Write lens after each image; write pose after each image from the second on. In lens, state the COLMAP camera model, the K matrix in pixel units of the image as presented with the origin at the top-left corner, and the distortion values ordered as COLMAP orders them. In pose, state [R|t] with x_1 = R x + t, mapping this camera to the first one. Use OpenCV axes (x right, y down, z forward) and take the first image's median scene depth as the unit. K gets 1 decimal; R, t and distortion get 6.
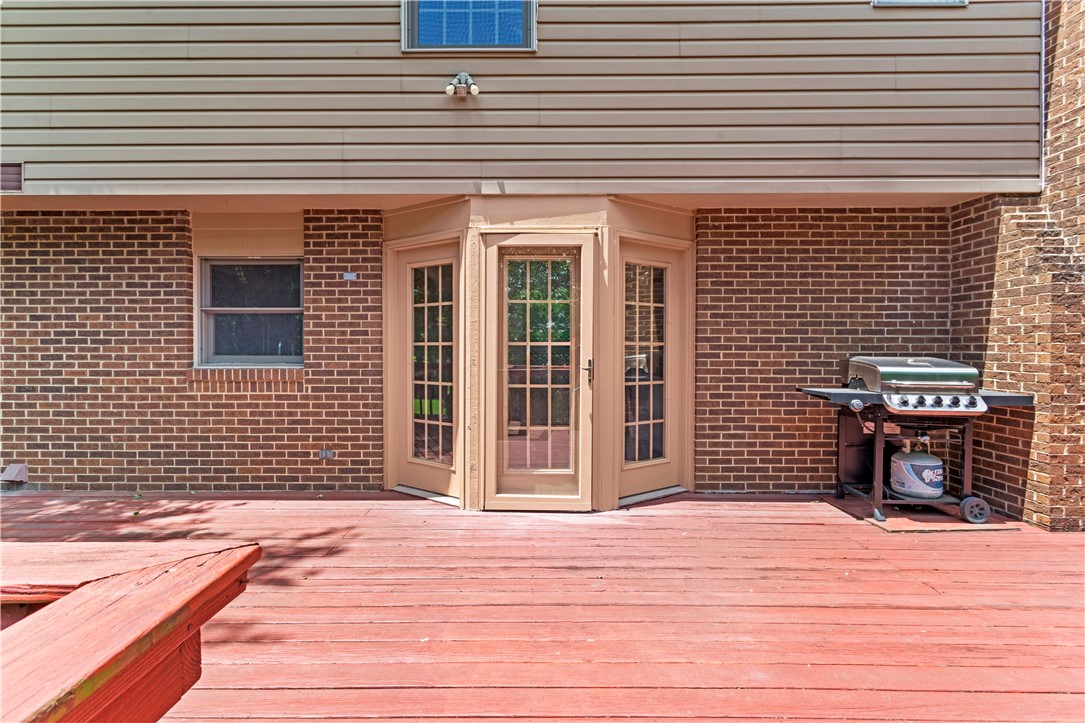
lens RADIAL K [[519.6, 0, 542.5], [0, 519.6, 361.5], [0, 0, 1]] dist [-0.001894, -0.000708]
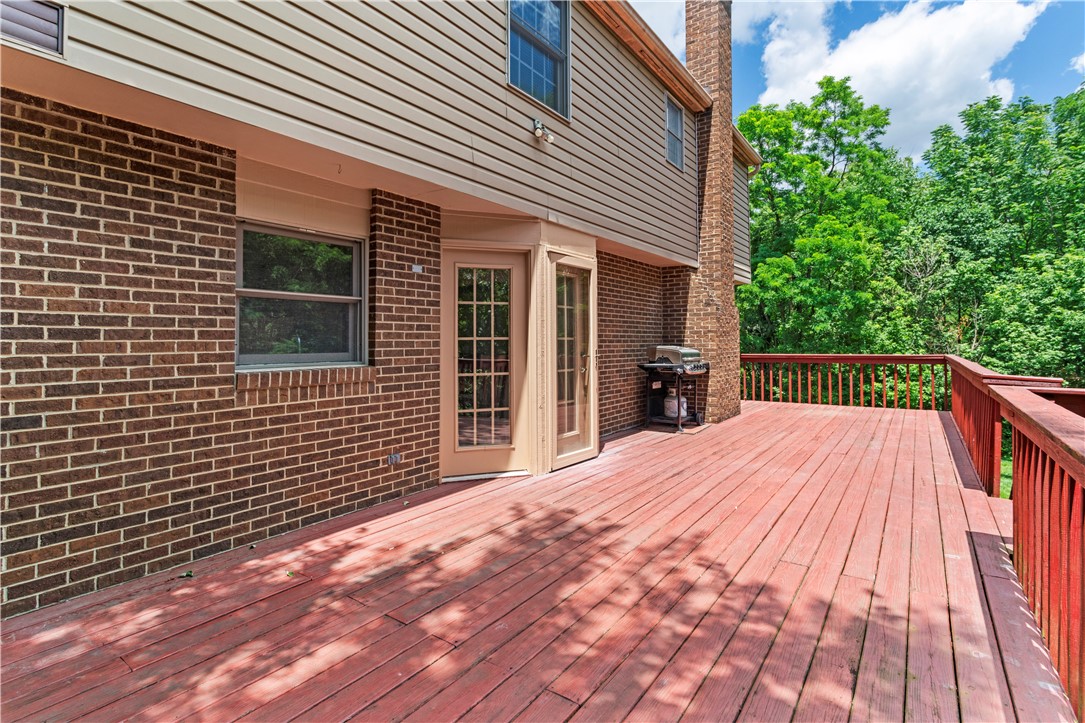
lens RADIAL K [[518.2, 0, 544.5], [0, 518.2, 344.4], [0, 0, 1]] dist [-0.002364, -0.000030]
pose [[0.581107, -0.008019, 0.813788, -1.016496], [0.030309, 0.999471, -0.011794, -0.004710], [-0.813263, 0.031519, 0.581042, 0.249488]]
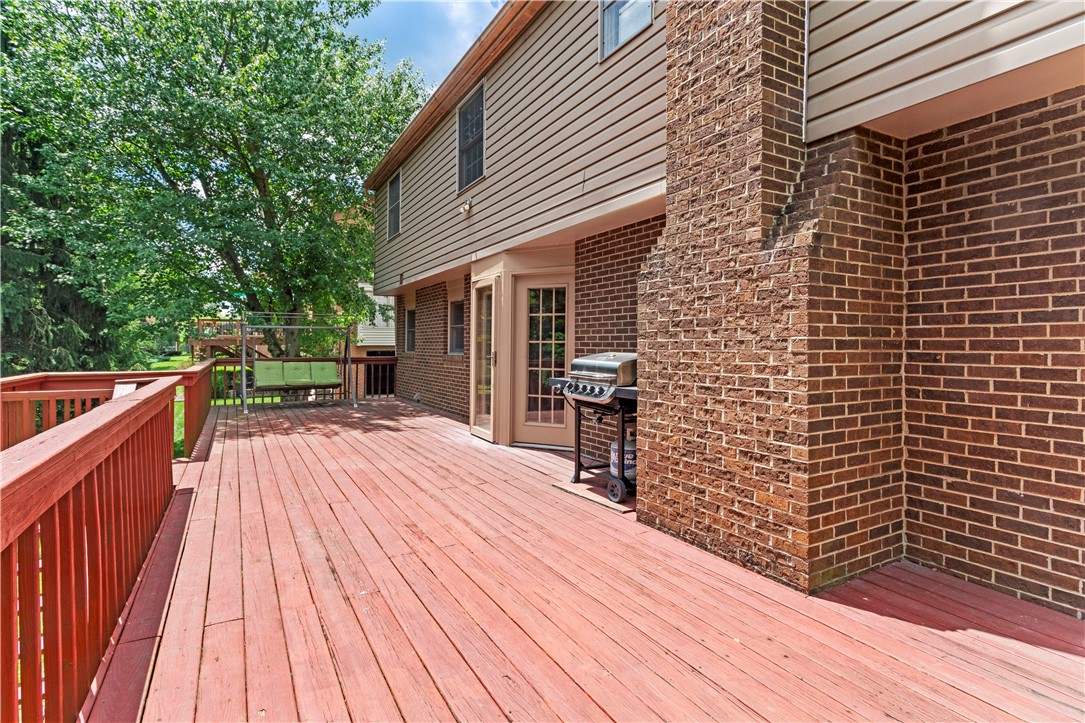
lens RADIAL K [[543.6, 0, 542.7], [0, 543.6, 351.1], [0, 0, 1]] dist [-0.001050, -0.000147]
pose [[0.498555, 0.009607, -0.866805, 1.477683], [-0.021575, 0.999766, -0.001329, -0.006223], [0.866590, 0.019364, 0.498646, 0.231094]]
